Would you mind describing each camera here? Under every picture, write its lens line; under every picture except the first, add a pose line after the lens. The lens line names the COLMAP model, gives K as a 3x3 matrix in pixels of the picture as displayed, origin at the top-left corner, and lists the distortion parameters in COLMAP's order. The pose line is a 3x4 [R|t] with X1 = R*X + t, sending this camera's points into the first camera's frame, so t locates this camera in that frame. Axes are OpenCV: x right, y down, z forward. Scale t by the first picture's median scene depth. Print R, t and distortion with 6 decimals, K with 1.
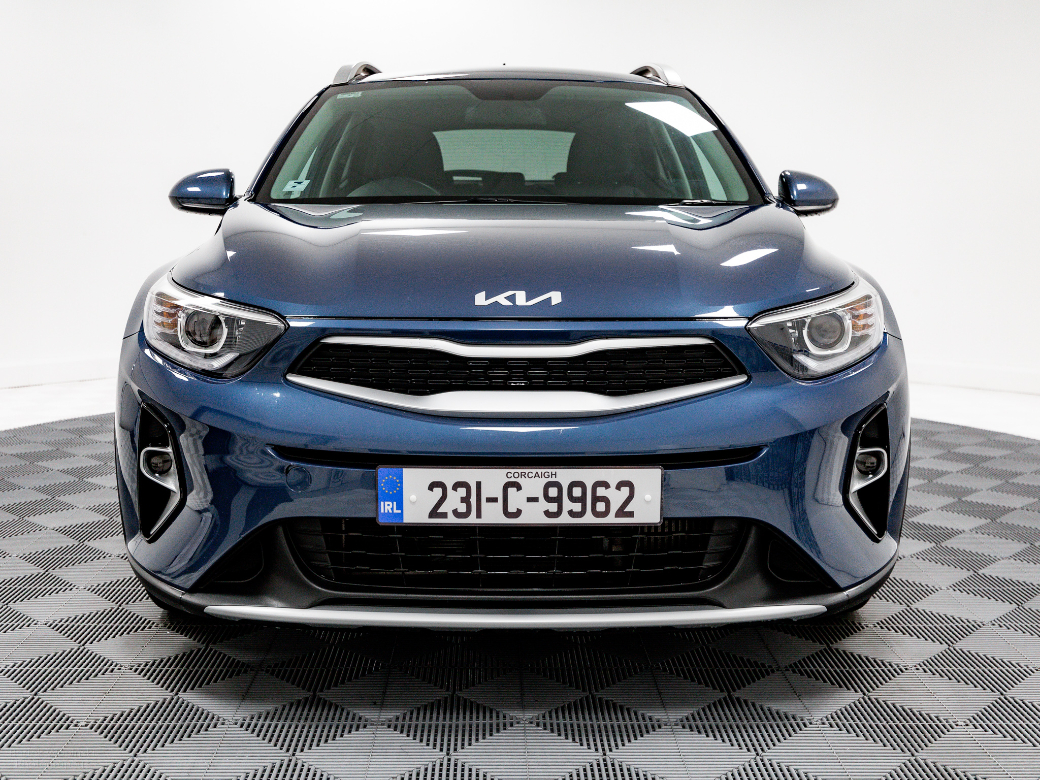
lens RADIAL K [[1116.3, 0, 520.0], [0, 1116.3, 390.0], [0, 0, 1]] dist [0.032932, 0.005218]
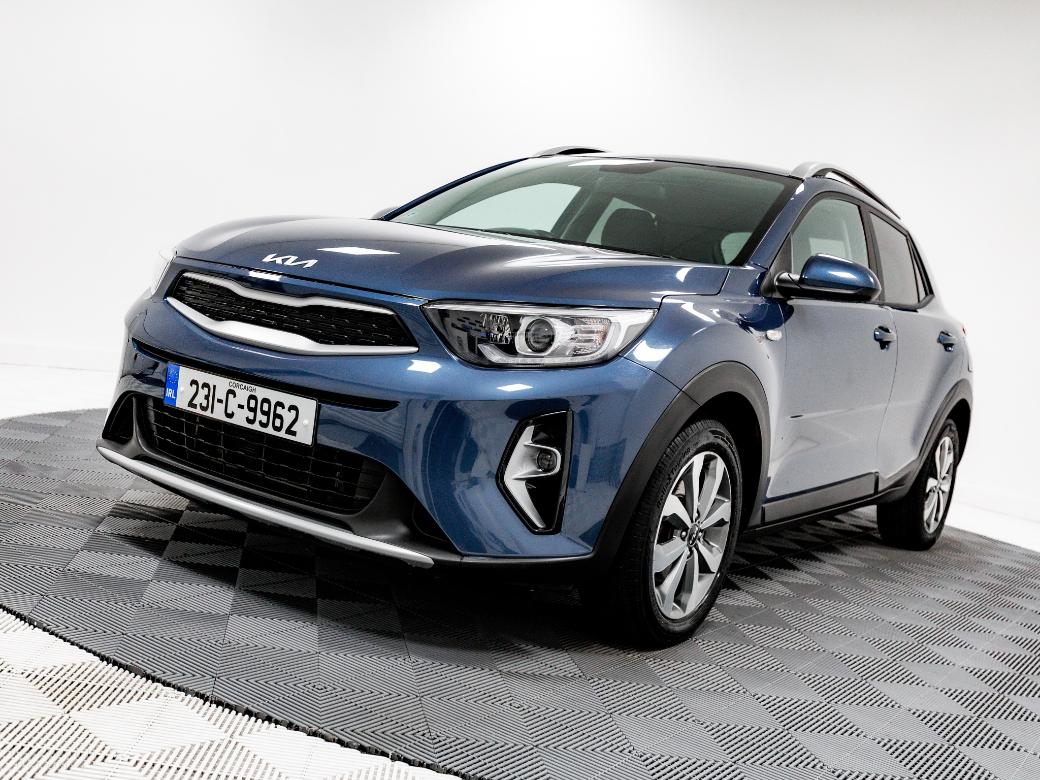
lens RADIAL K [[1116.3, 0, 520.0], [0, 1116.3, 390.0], [0, 0, 1]] dist [0.032932, 0.005218]
pose [[0.807464, 0.173393, -0.563859, 1.005174], [-0.236889, 0.970682, -0.040737, 0.055448], [0.540265, 0.166465, 0.824866, 0.096281]]
